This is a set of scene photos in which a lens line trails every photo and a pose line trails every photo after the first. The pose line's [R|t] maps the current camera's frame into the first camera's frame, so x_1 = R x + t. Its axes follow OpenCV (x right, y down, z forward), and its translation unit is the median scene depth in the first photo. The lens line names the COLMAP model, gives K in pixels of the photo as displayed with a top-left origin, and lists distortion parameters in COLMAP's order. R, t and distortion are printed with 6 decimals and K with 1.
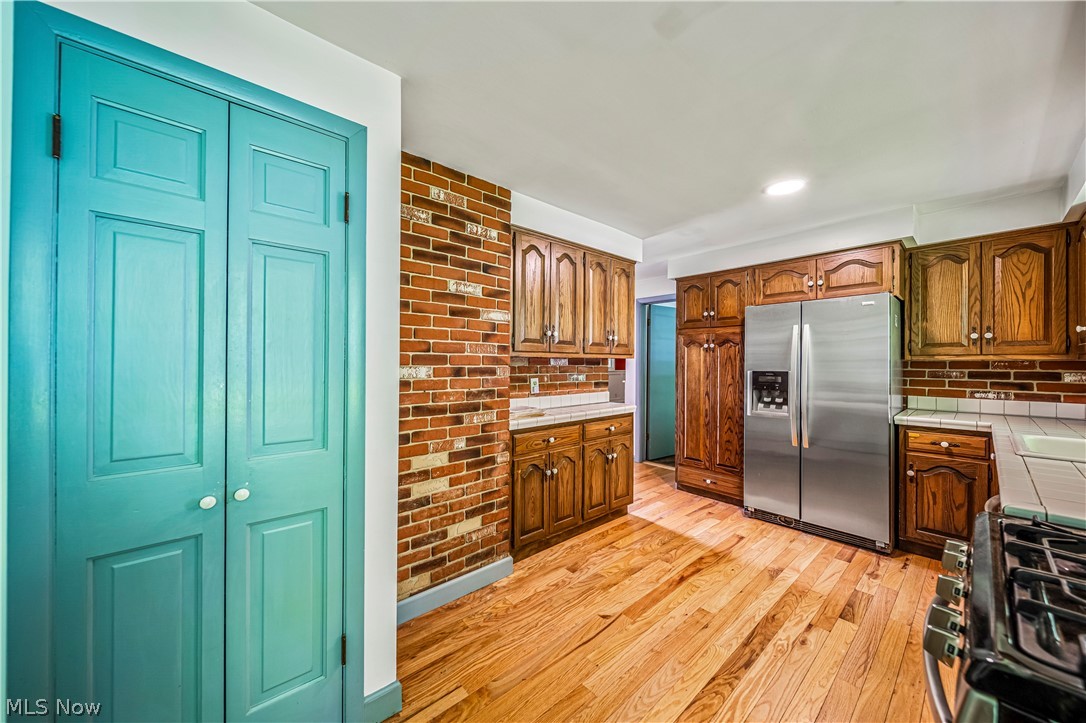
lens RADIAL K [[379.6, 0, 541.2], [0, 379.6, 363.7], [0, 0, 1]] dist [0.001112, -0.000174]
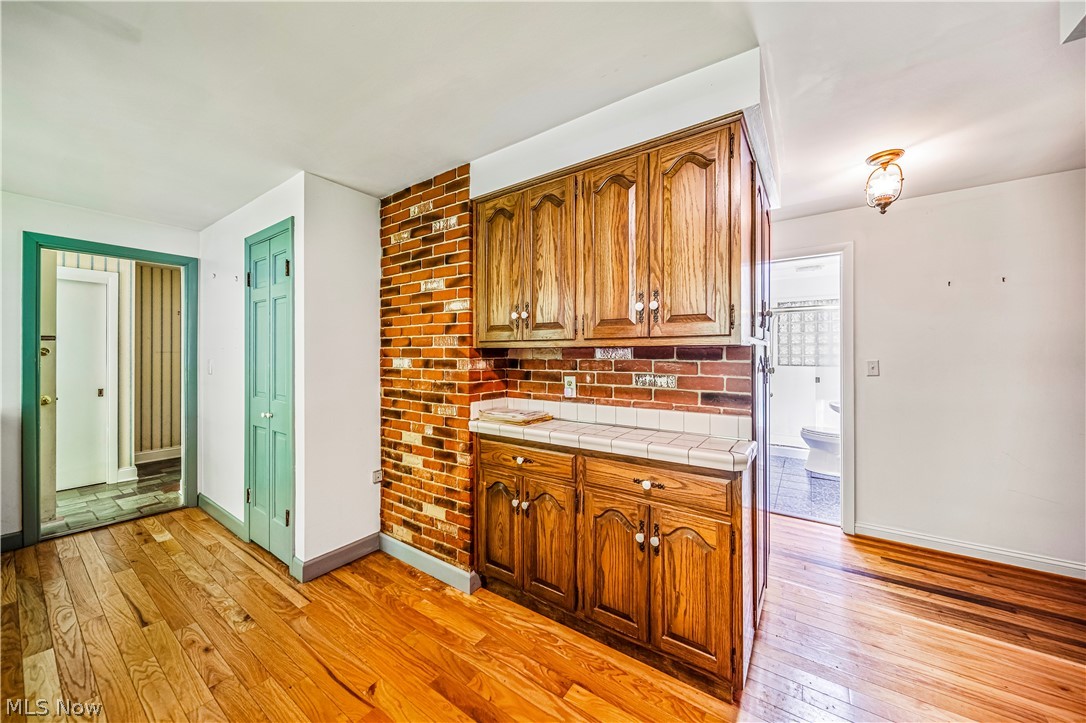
lens RADIAL K [[379.6, 0, 541.0], [0, 379.6, 353.1], [0, 0, 1]] dist [0.001112, -0.000174]
pose [[0.247436, -0.008423, -0.968868, 0.863803], [-0.002500, 0.999953, -0.009332, 0.000671], [0.968901, 0.004731, 0.247404, 0.987340]]
